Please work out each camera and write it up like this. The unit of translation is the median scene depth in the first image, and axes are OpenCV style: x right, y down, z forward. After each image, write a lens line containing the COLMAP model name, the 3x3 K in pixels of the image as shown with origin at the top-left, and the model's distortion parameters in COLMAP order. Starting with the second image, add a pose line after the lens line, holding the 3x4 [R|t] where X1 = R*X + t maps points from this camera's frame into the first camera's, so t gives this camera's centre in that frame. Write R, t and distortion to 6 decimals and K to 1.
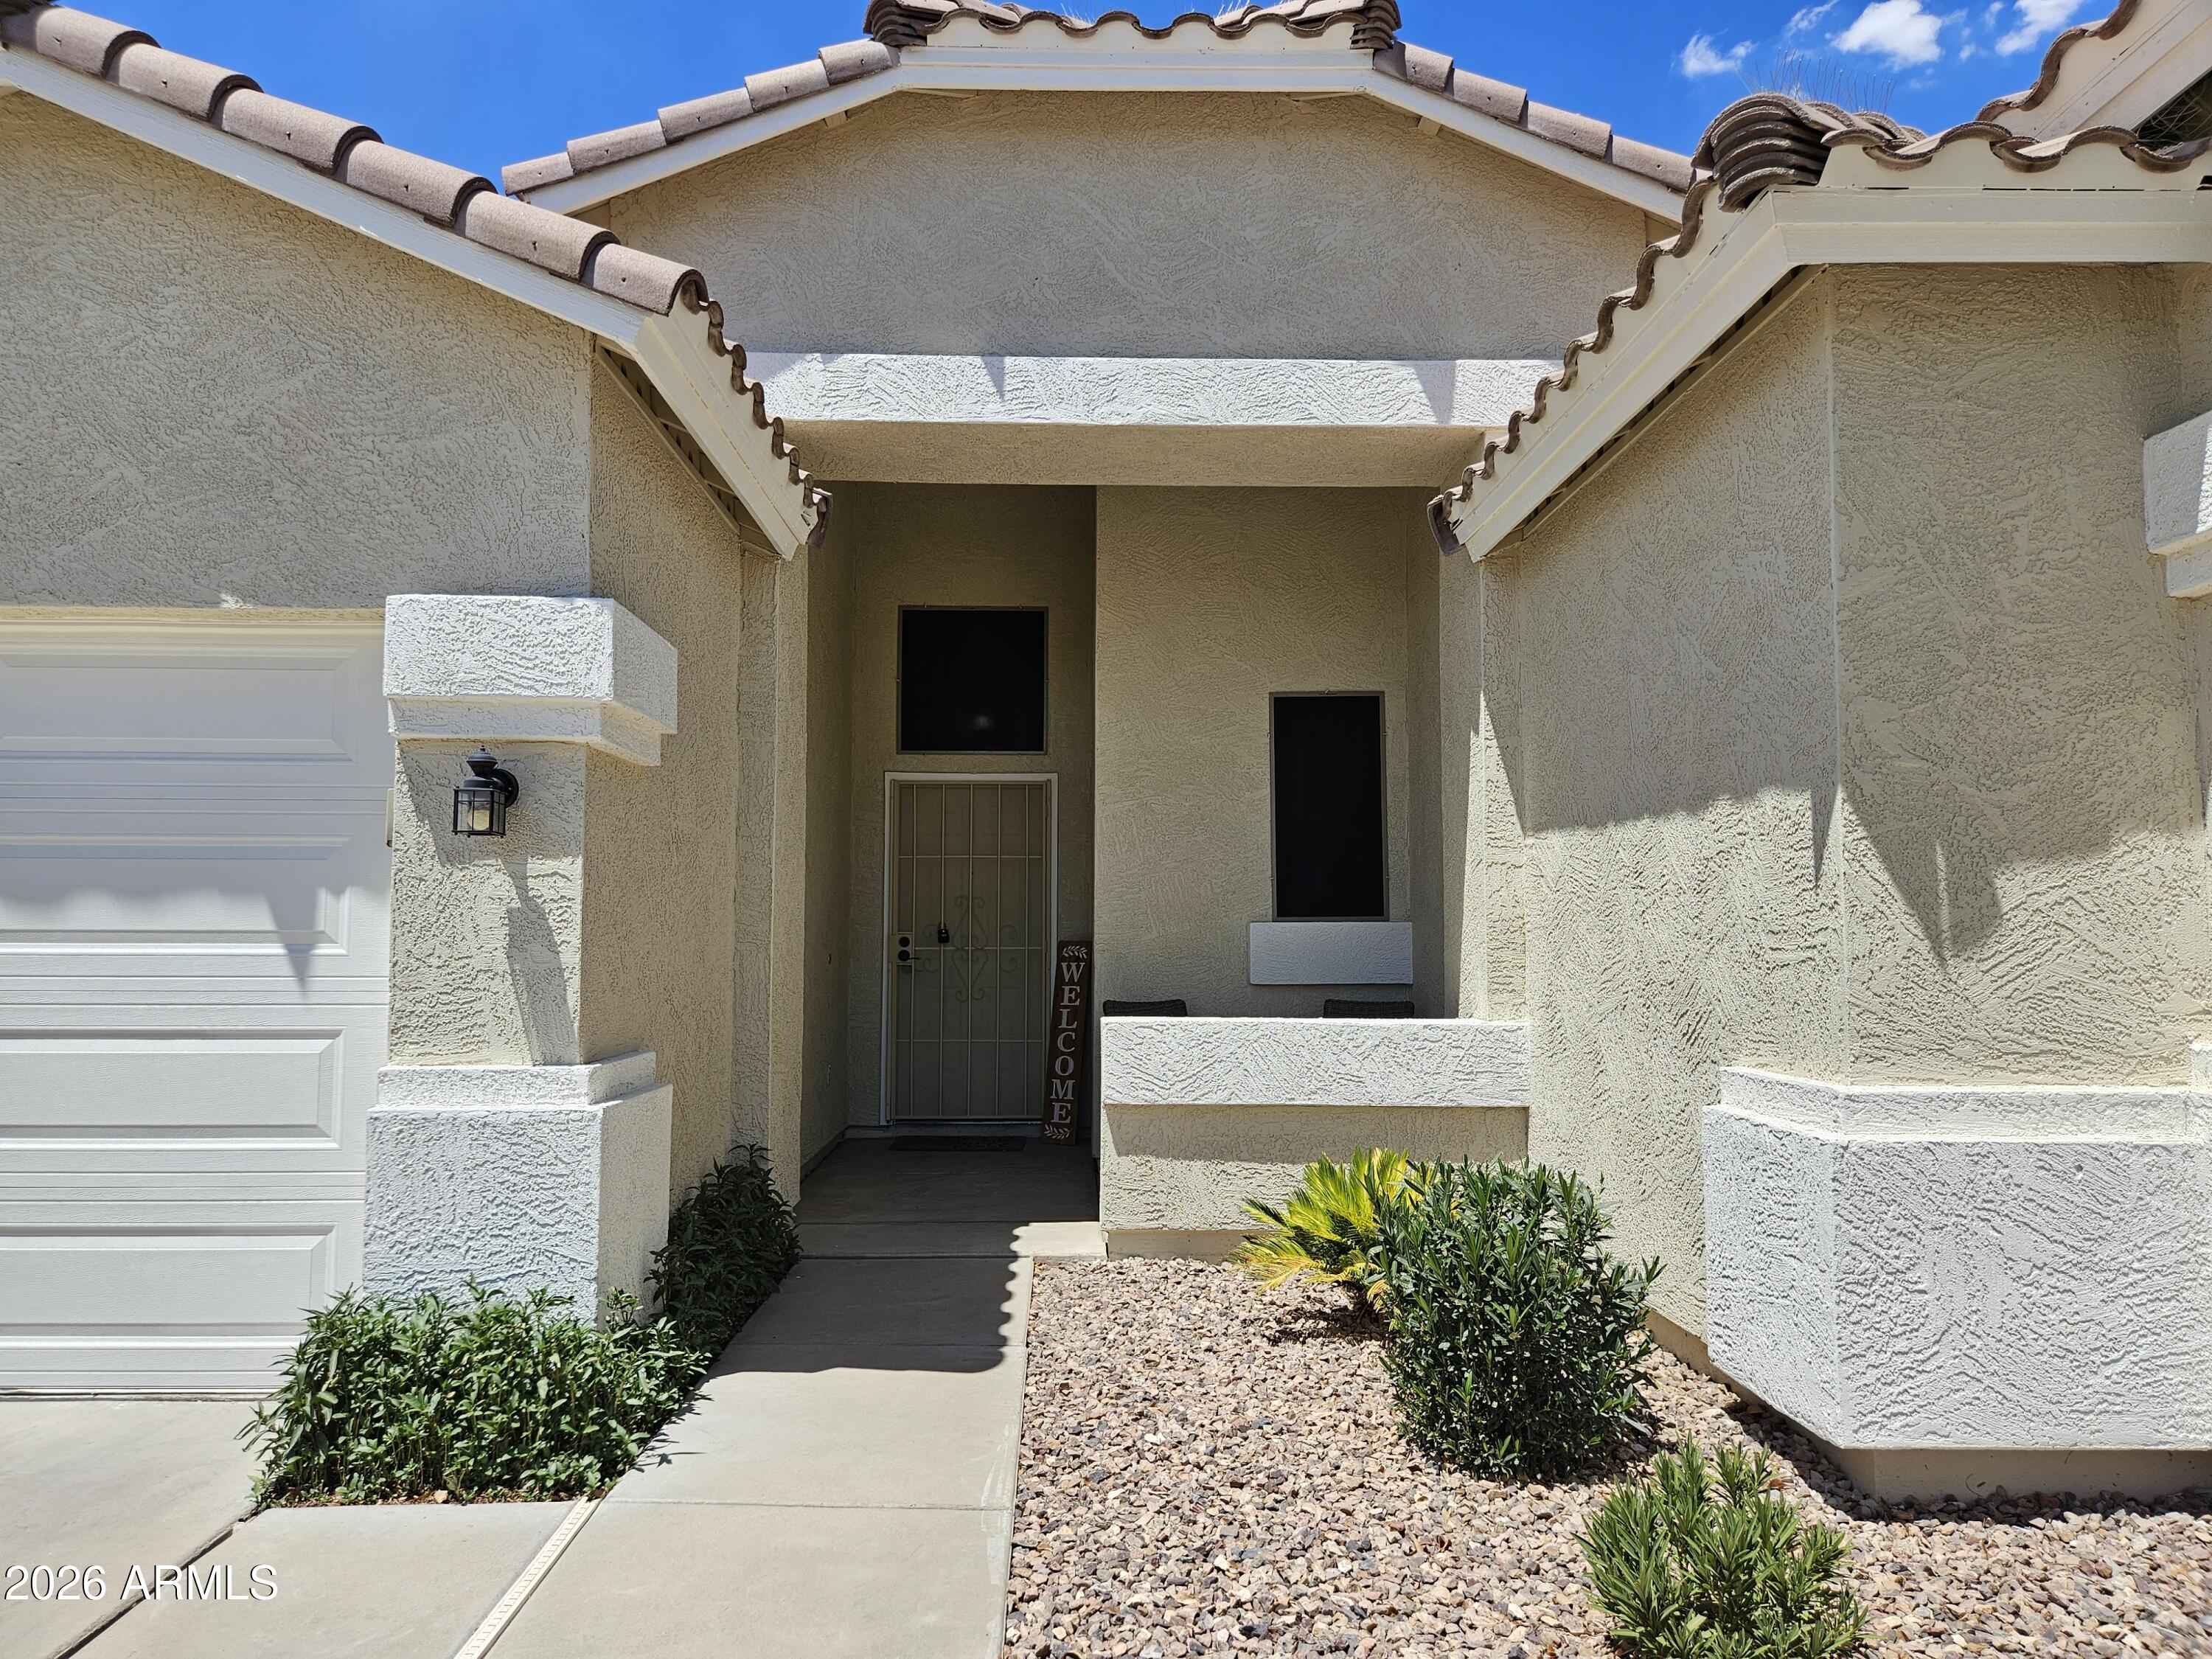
lens RADIAL K [[1488.6, 0, 1110.5], [0, 1488.6, 837.4], [0, 0, 1]] dist [0.059302, -0.057982]
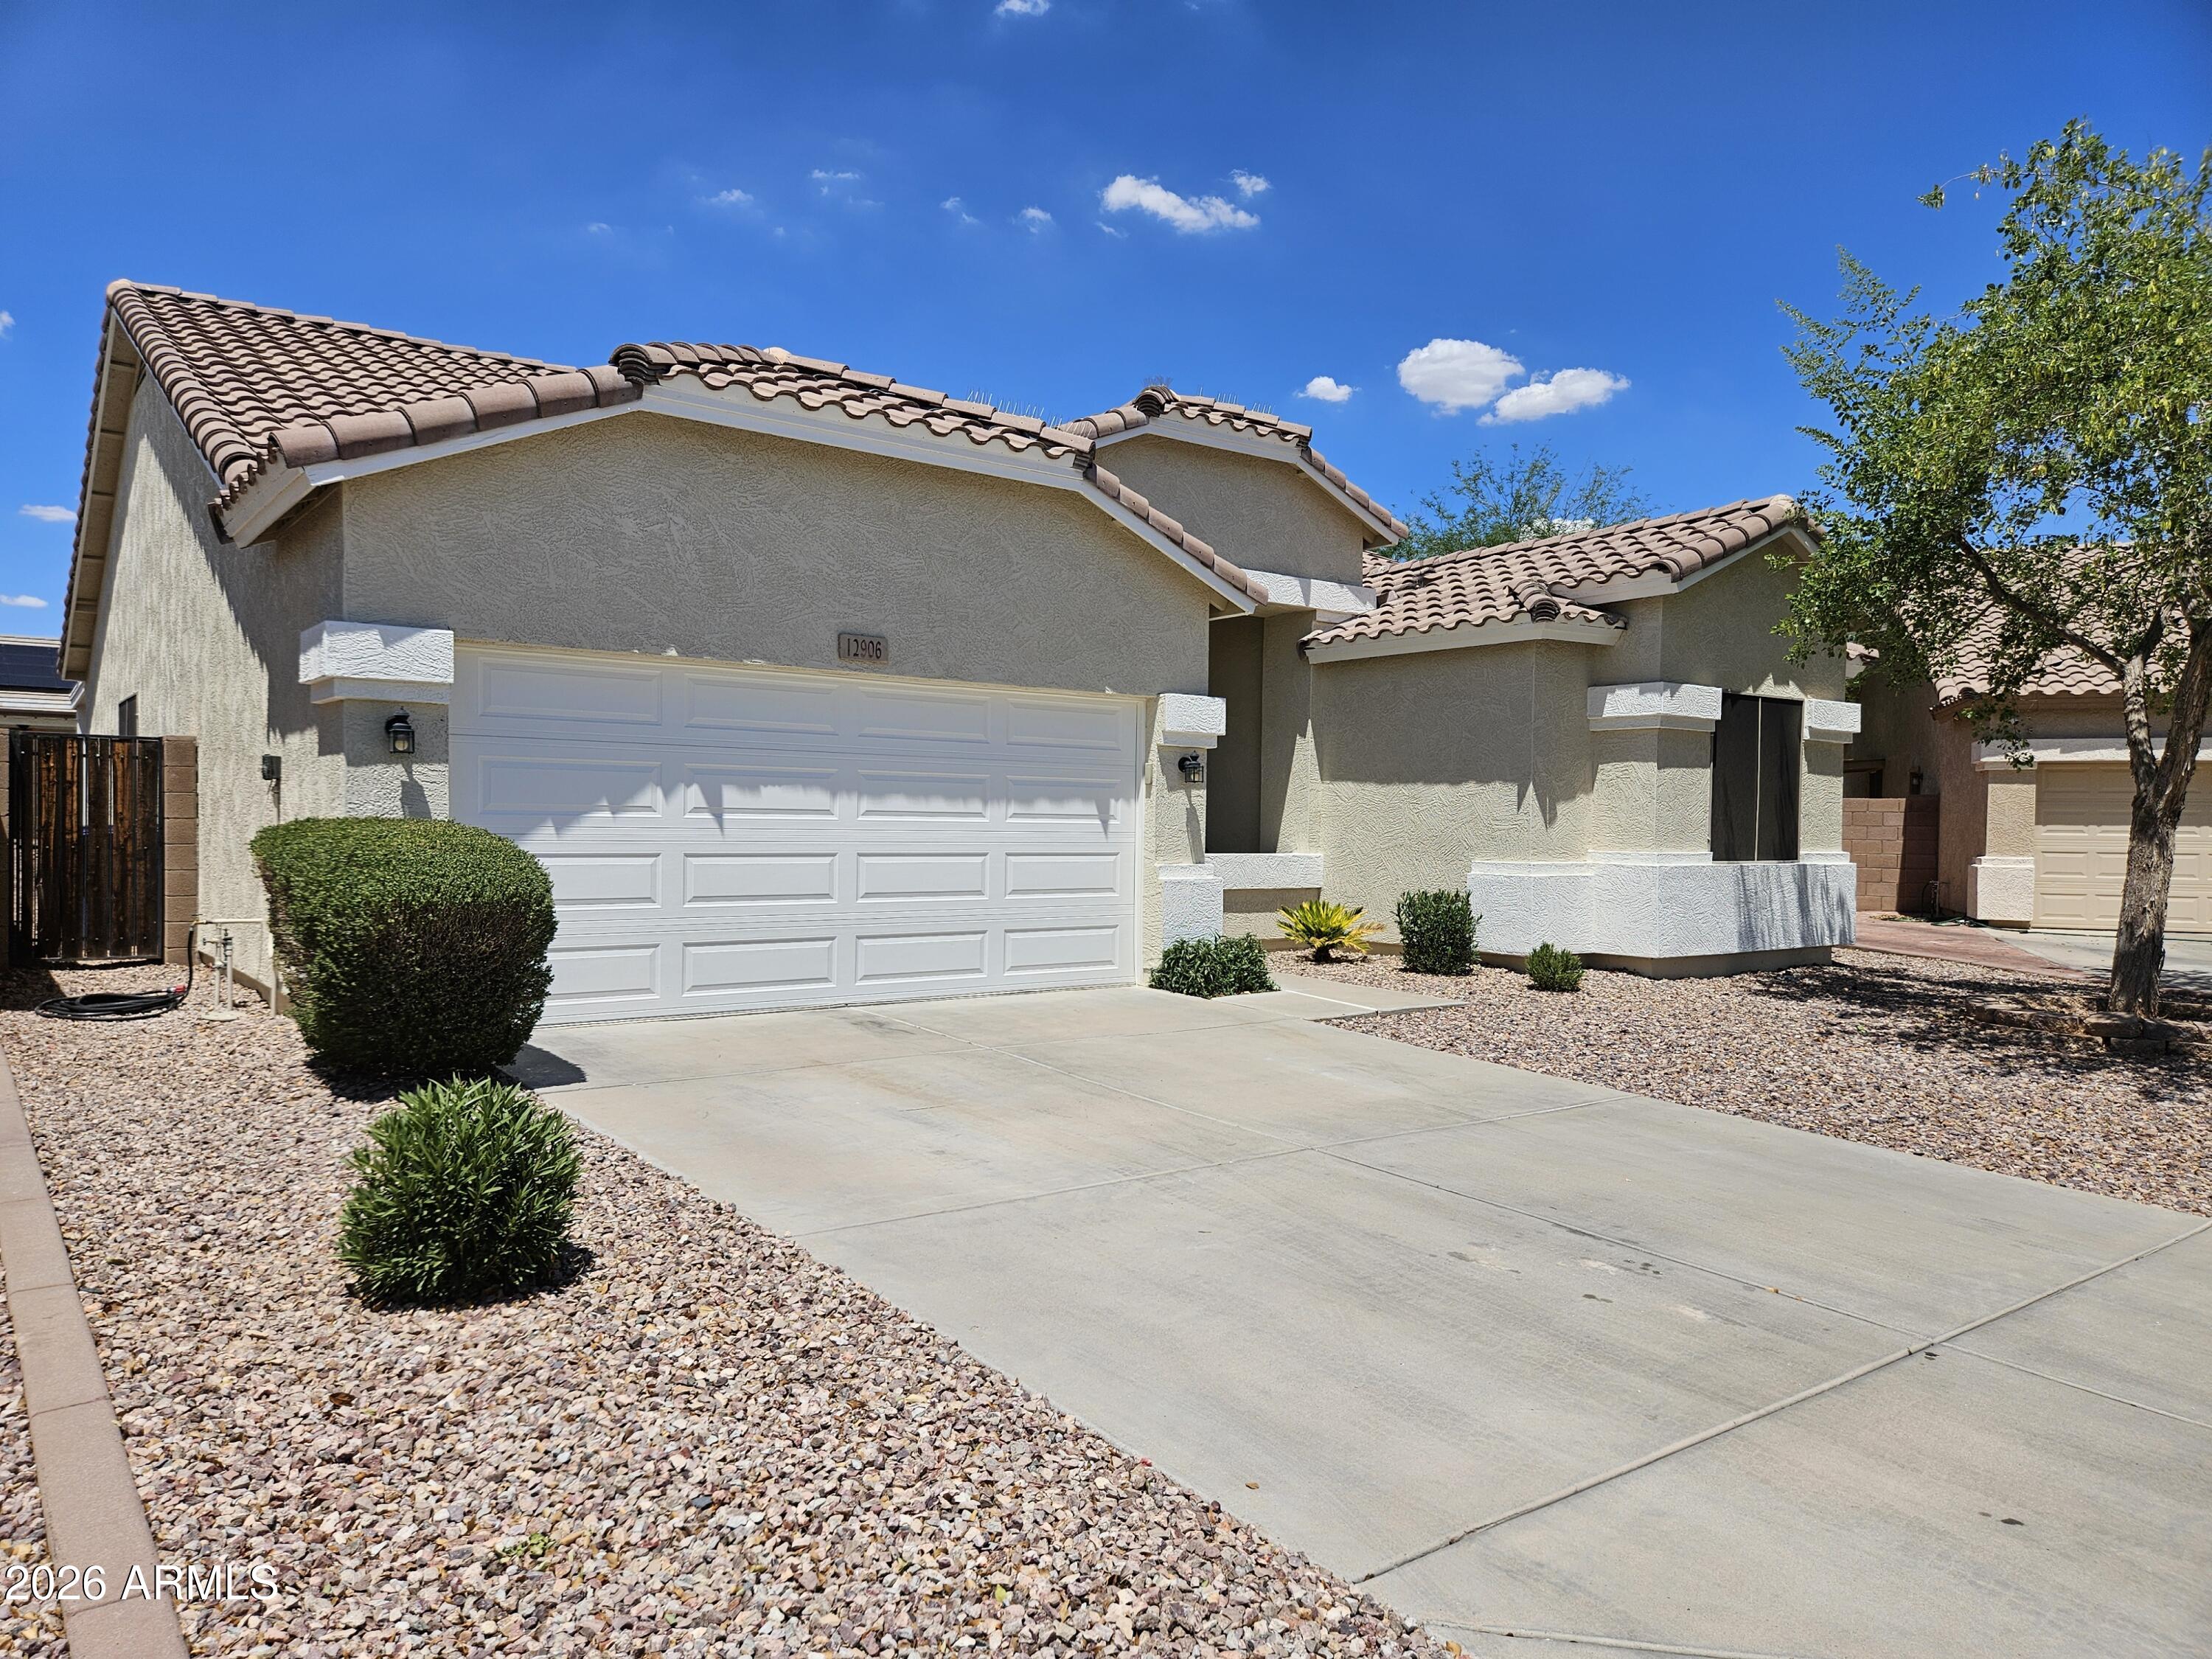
lens RADIAL K [[1488.6, 0, 1110.5], [0, 1488.6, 837.4], [0, 0, 1]] dist [0.059302, -0.057982]
pose [[0.803392, 0.000297, 0.595451, -2.140538], [-0.051950, 0.996222, 0.069595, -0.081642], [-0.593181, -0.086846, 0.800372, -1.117046]]
